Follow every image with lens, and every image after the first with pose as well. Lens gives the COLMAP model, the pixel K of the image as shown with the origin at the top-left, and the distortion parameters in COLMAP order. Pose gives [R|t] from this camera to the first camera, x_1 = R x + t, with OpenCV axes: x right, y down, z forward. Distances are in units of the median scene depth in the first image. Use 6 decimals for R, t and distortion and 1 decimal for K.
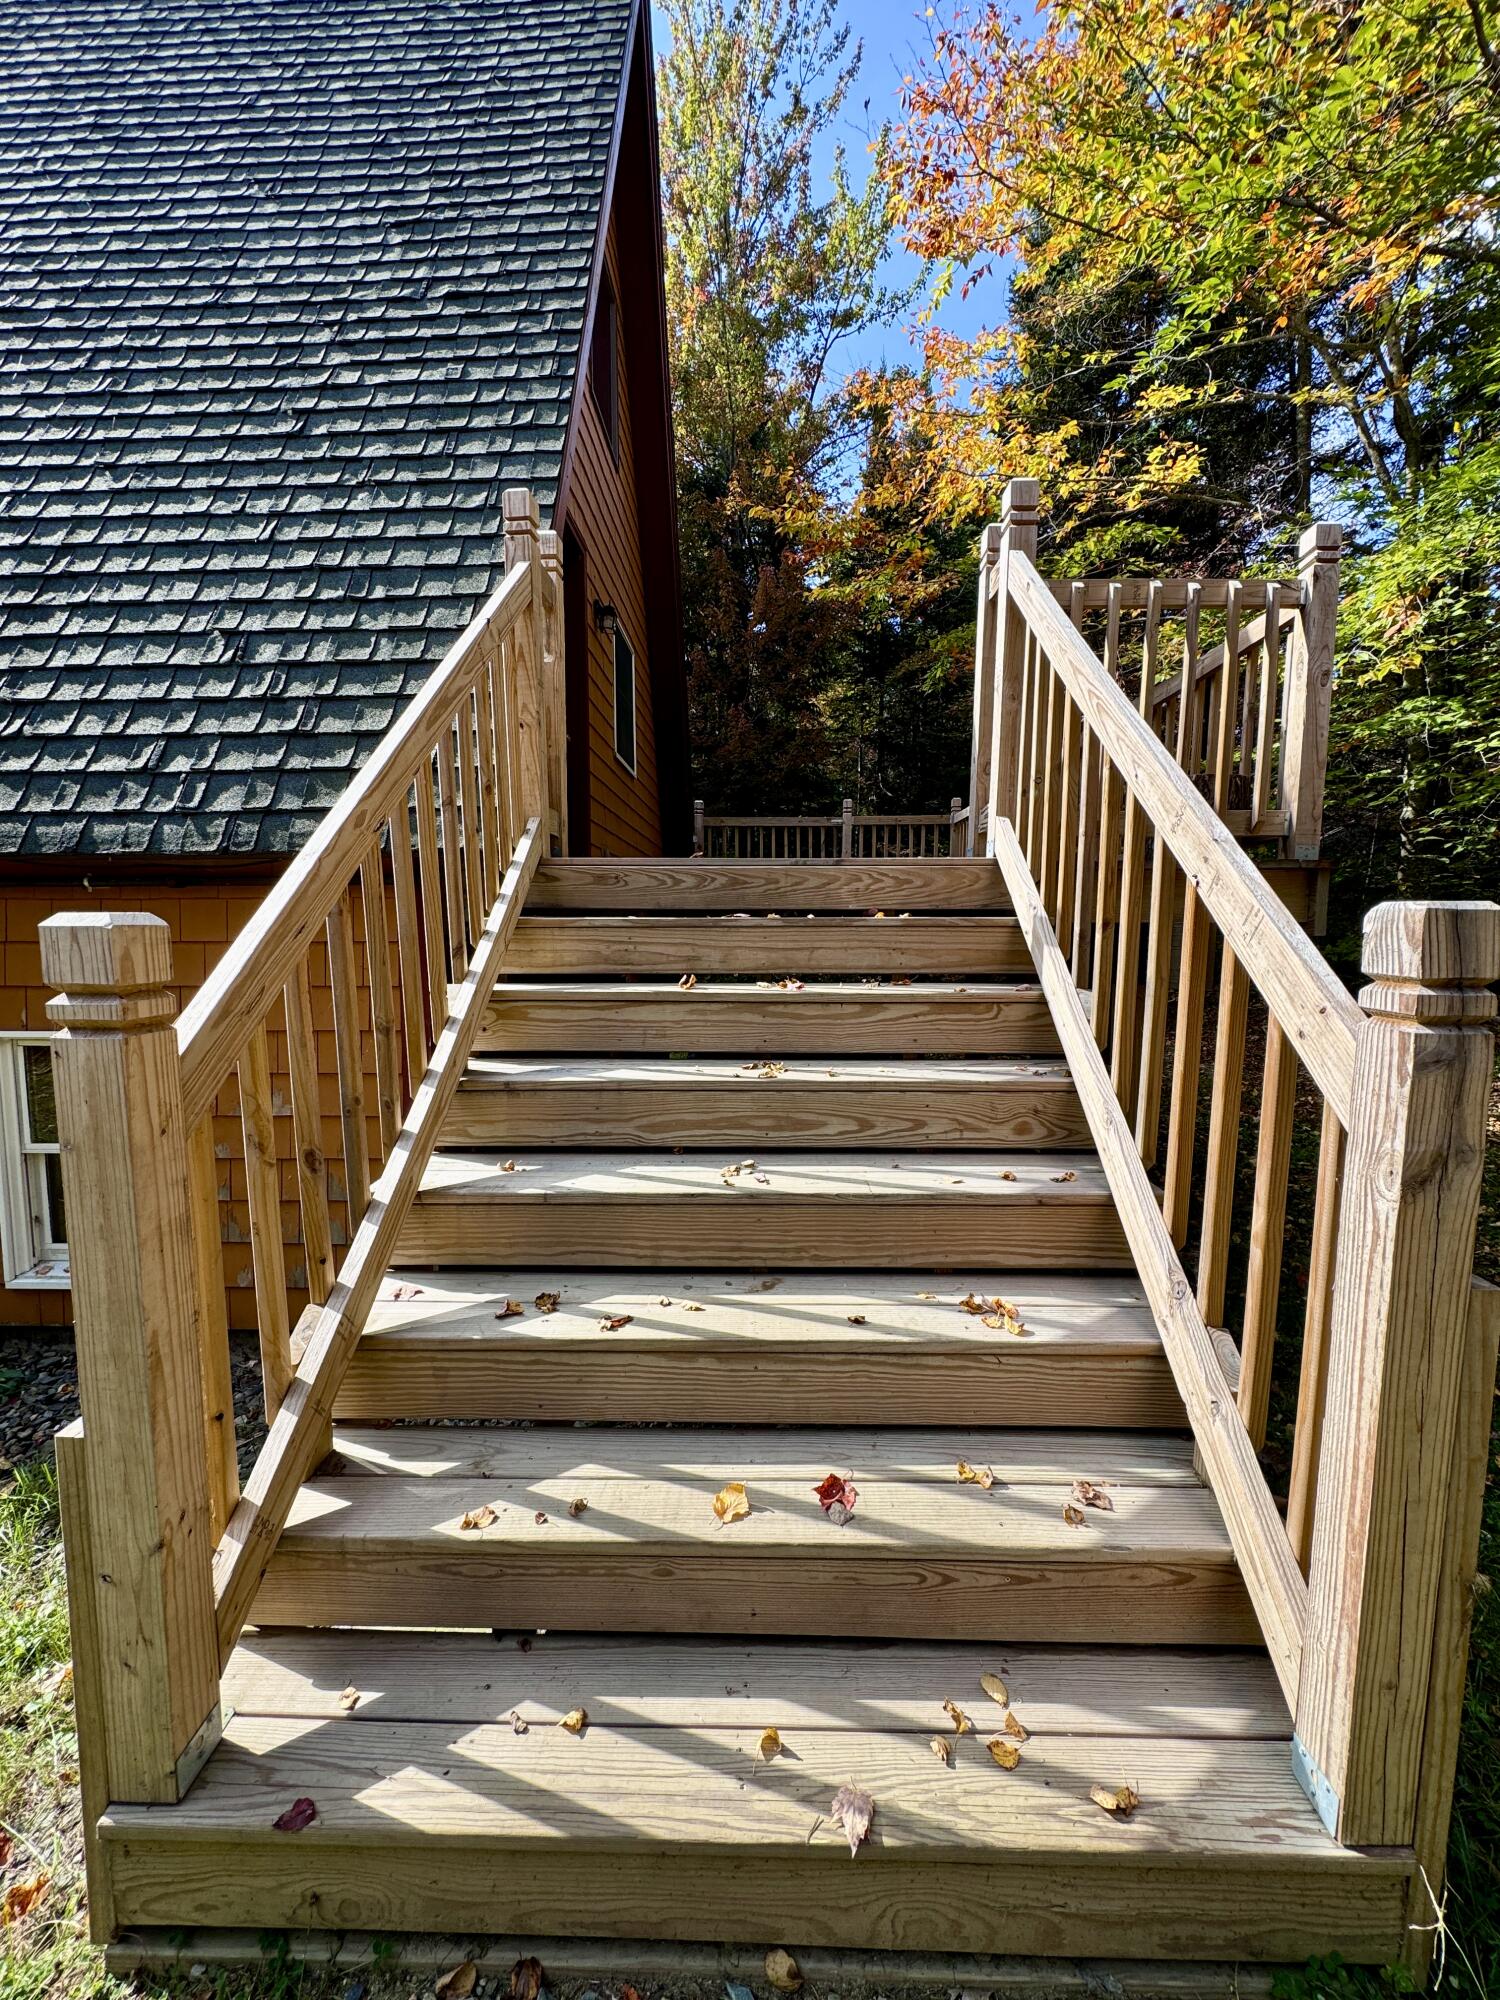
lens RADIAL K [[794.6, 0, 760.4], [0, 794.6, 1003.0], [0, 0, 1]] dist [-0.003516, 0.000525]
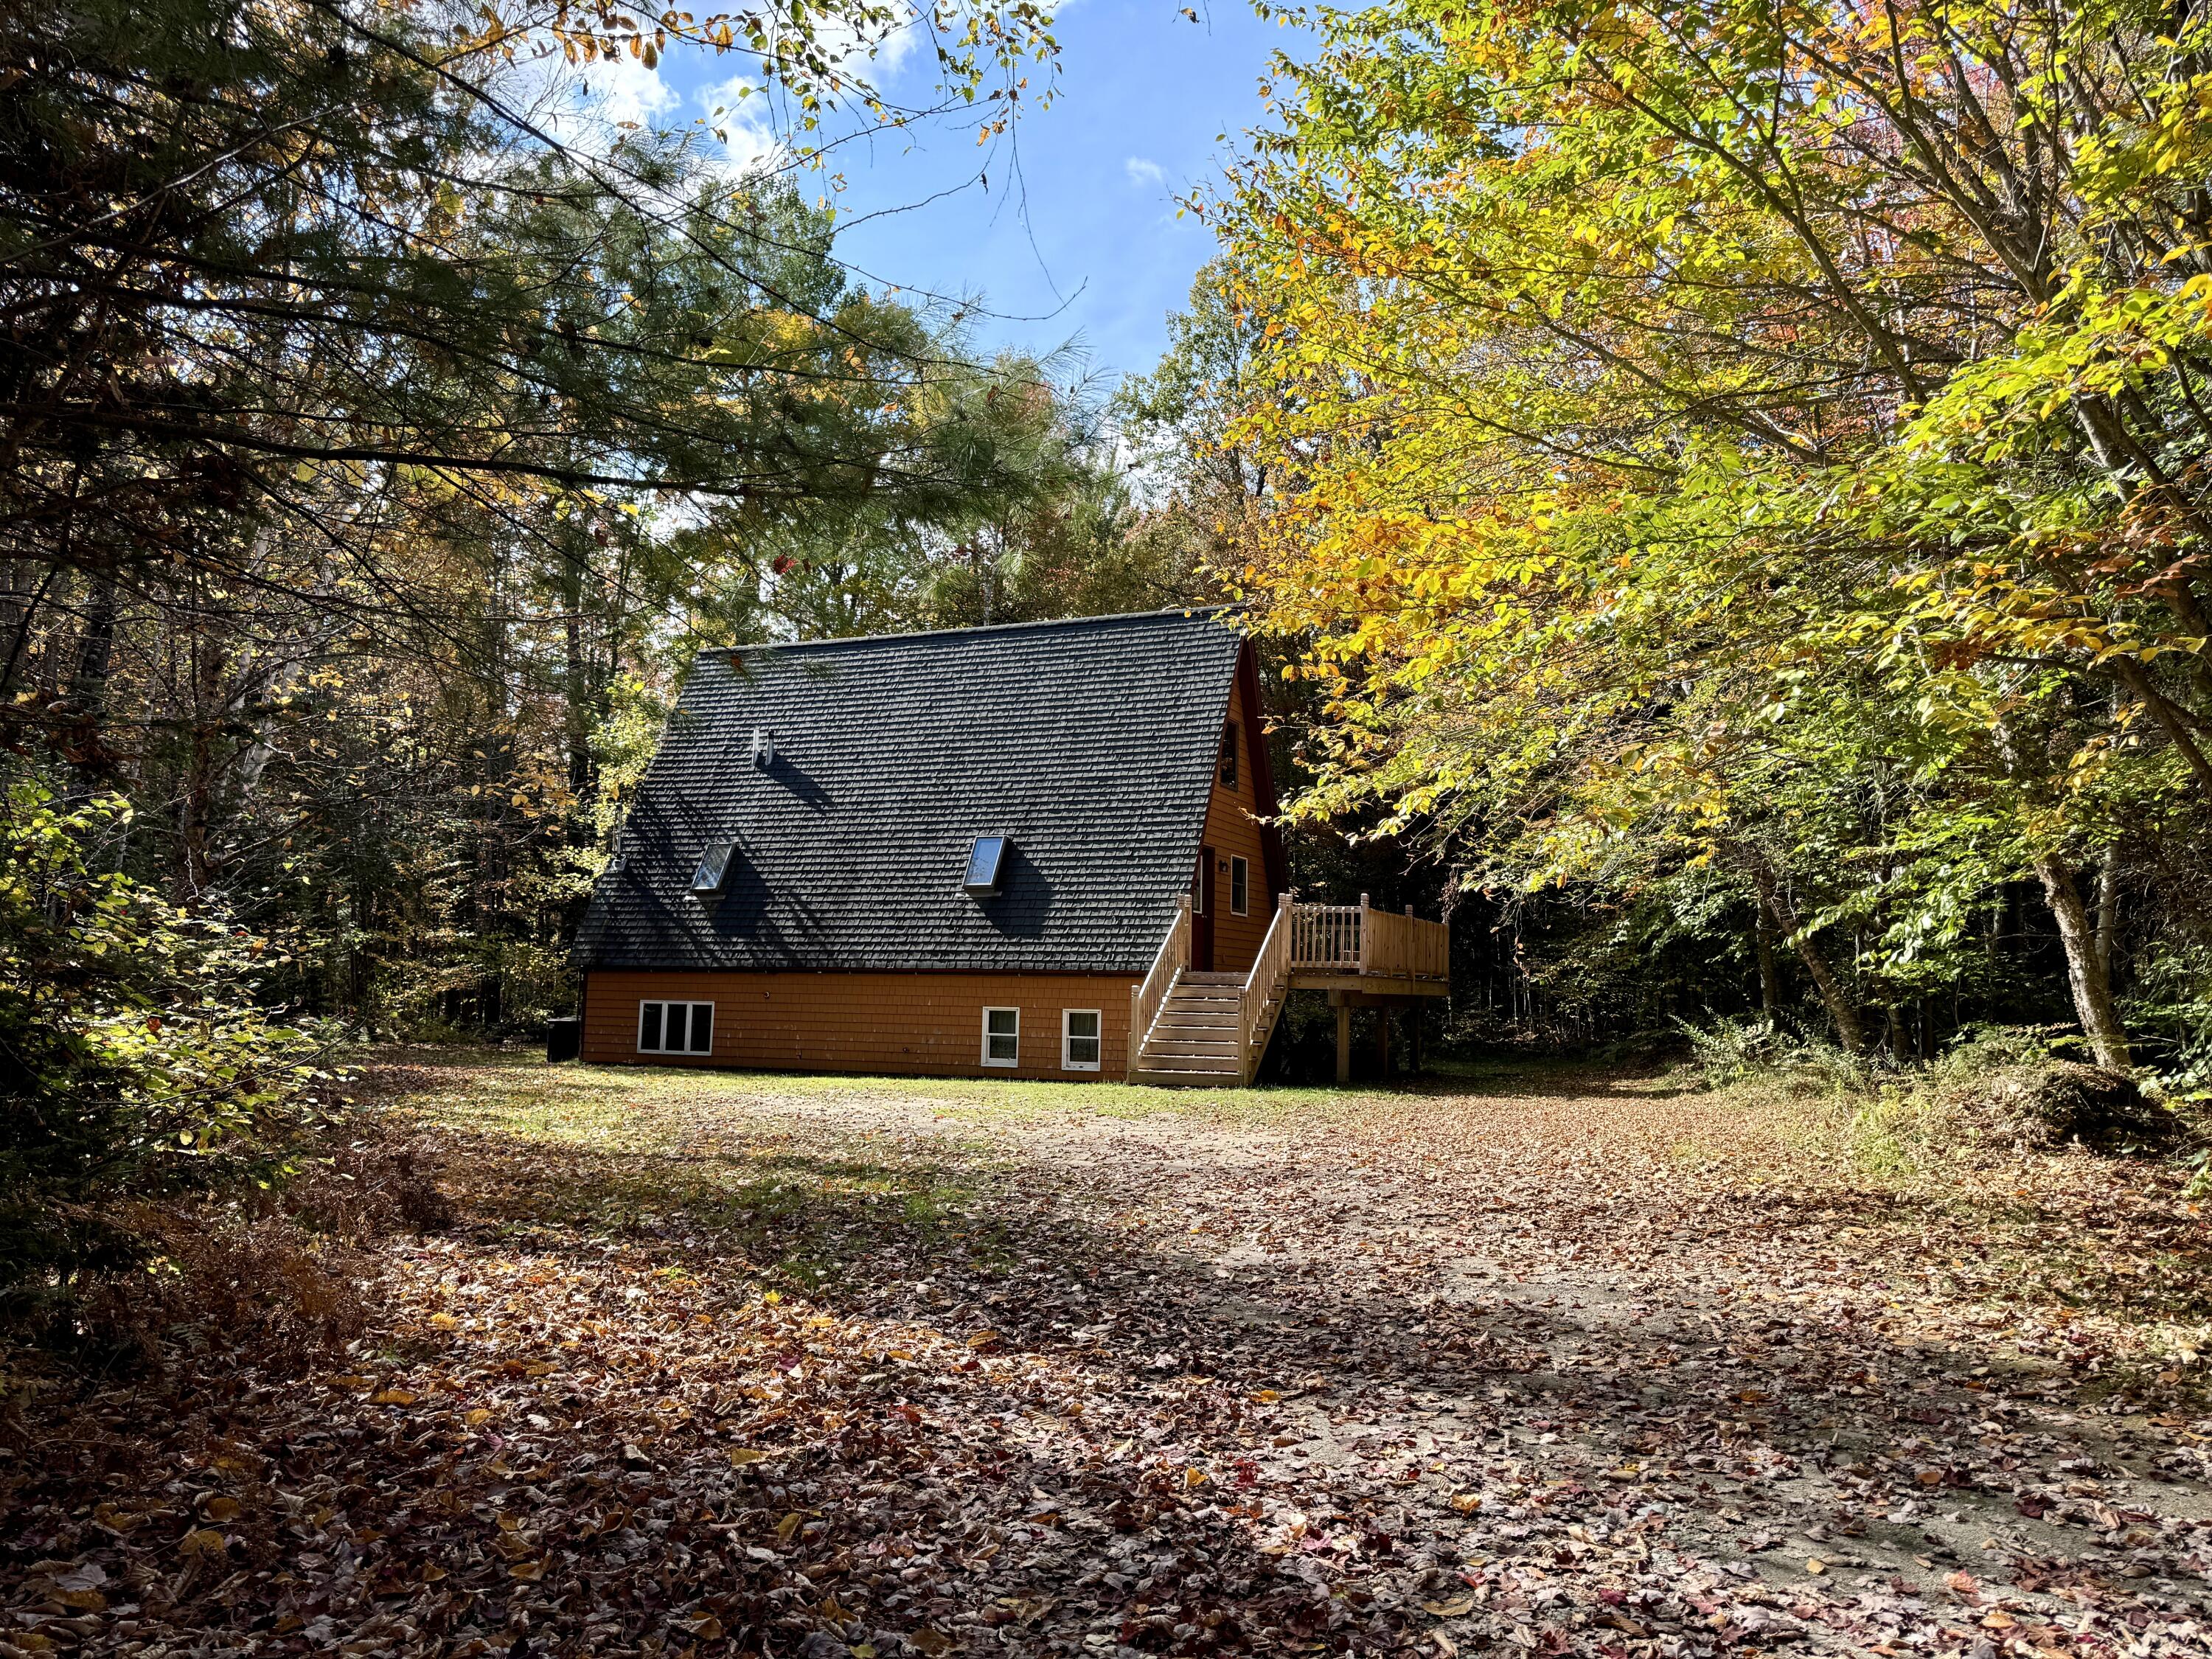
lens RADIAL K [[1565.6, 0, 1108.2], [0, 1565.6, 822.9], [0, 0, 1]] dist [0.029811, -0.030763]
pose [[0.925950, -0.020228, -0.377105, 2.456704], [-0.052481, 0.981983, -0.181538, 0.567022], [0.373982, 0.187886, 0.908205, -6.725356]]
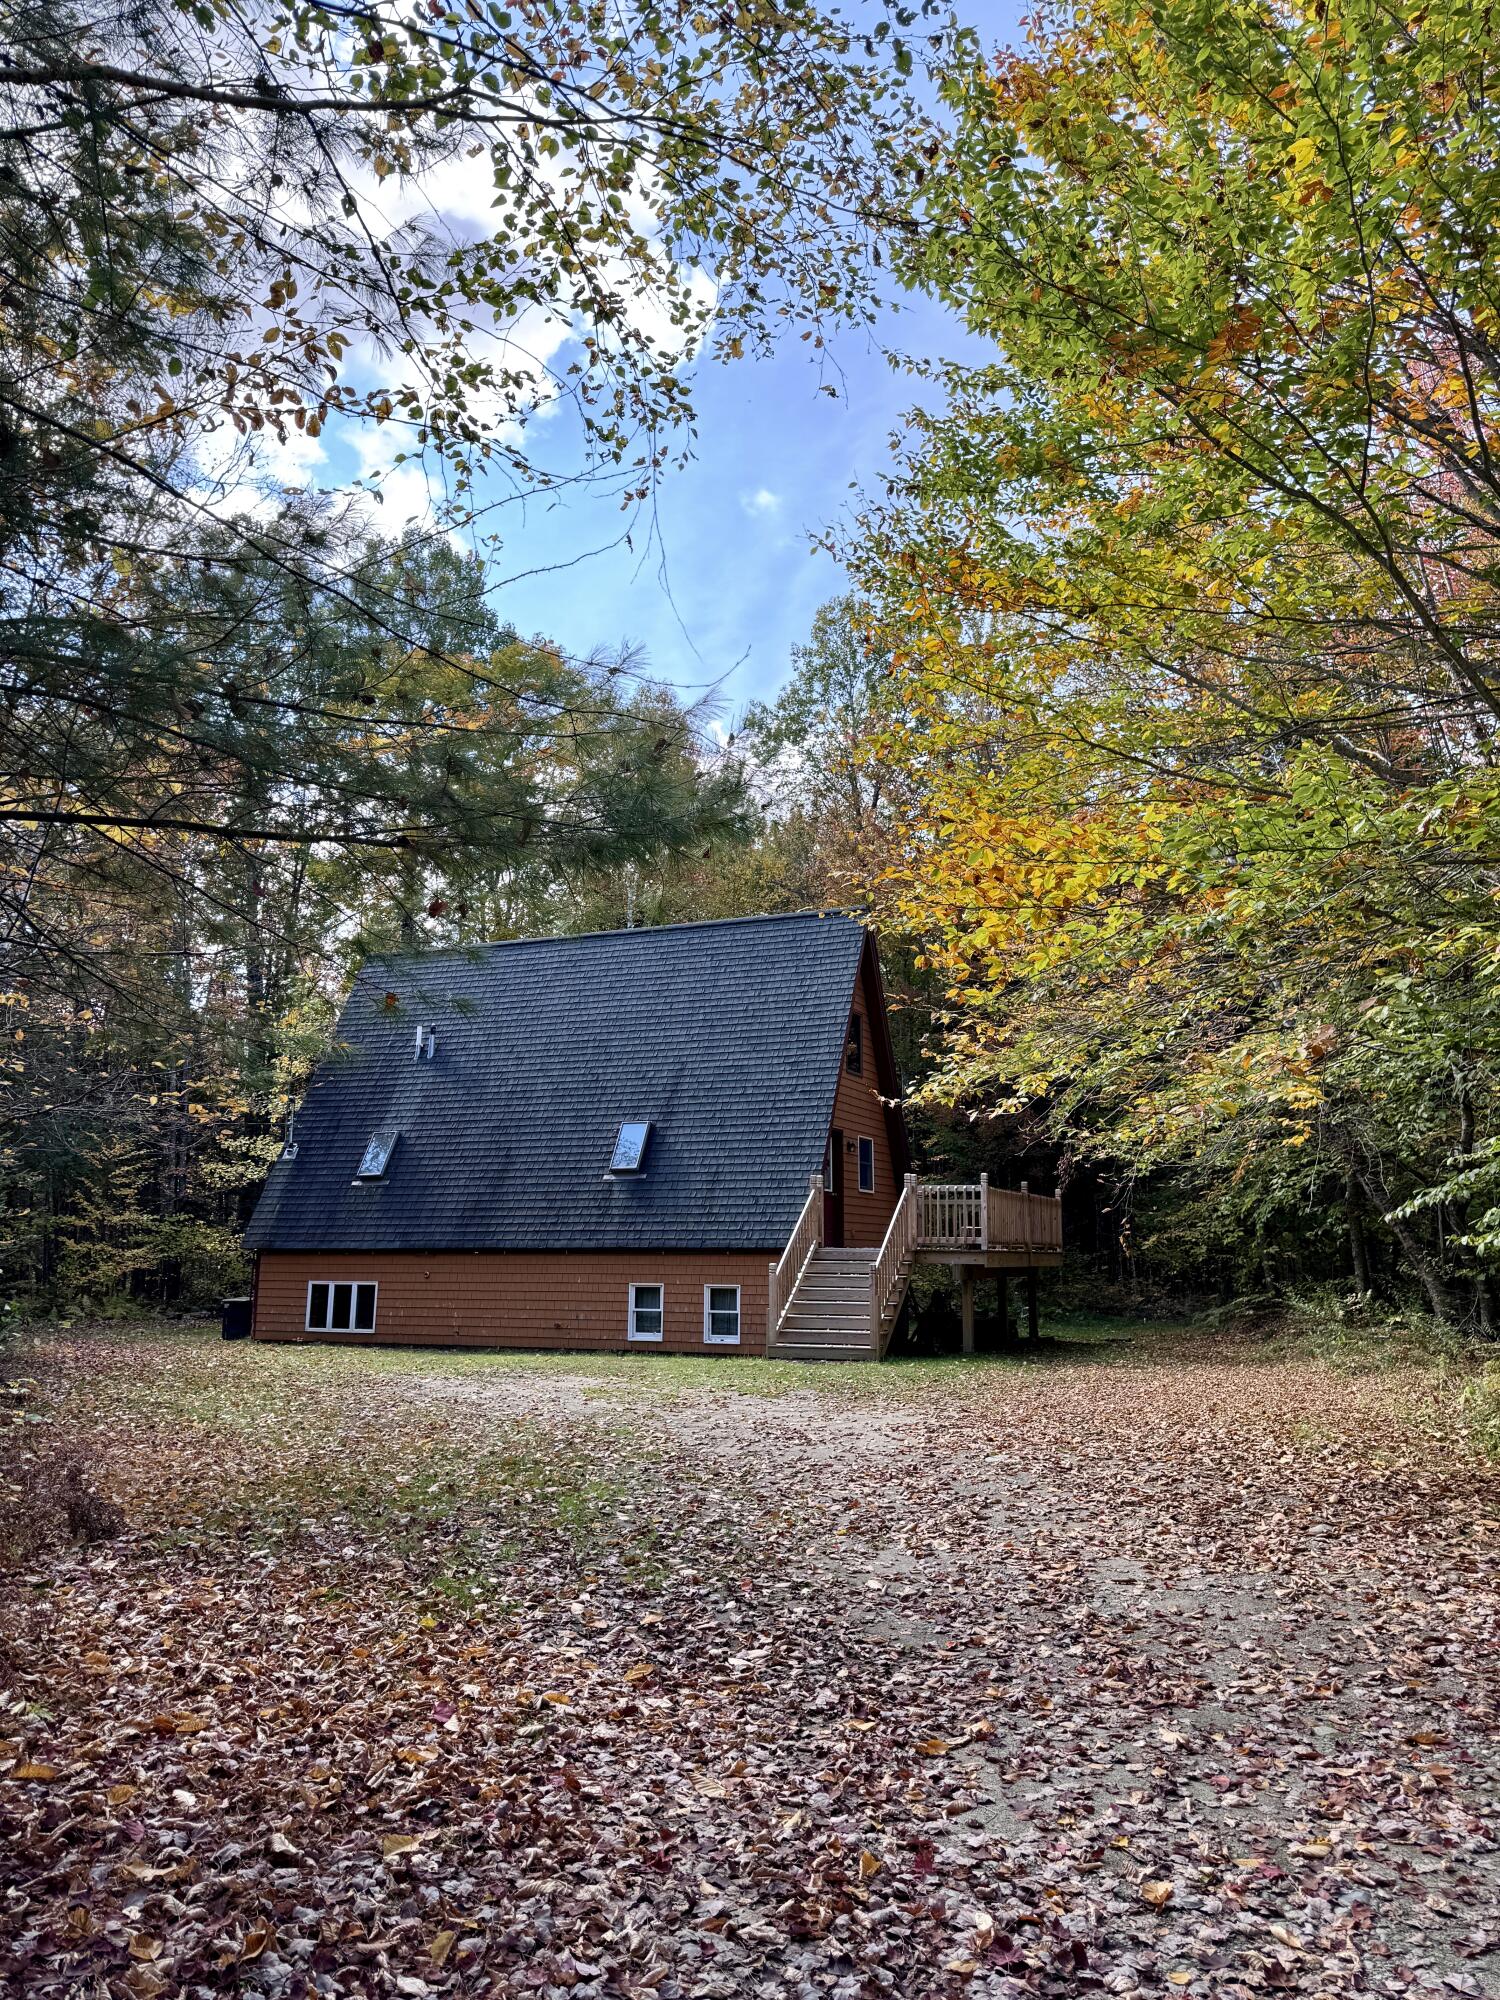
lens RADIAL K [[1415.5, 0, 739.2], [0, 1415.5, 992.1], [0, 0, 1]] dist [0.029811, -0.030763]
pose [[0.925711, -0.059927, -0.373454, 2.368262], [-0.039210, 0.966844, -0.252340, 0.459064], [0.376193, 0.248237, 0.892668, -6.599989]]
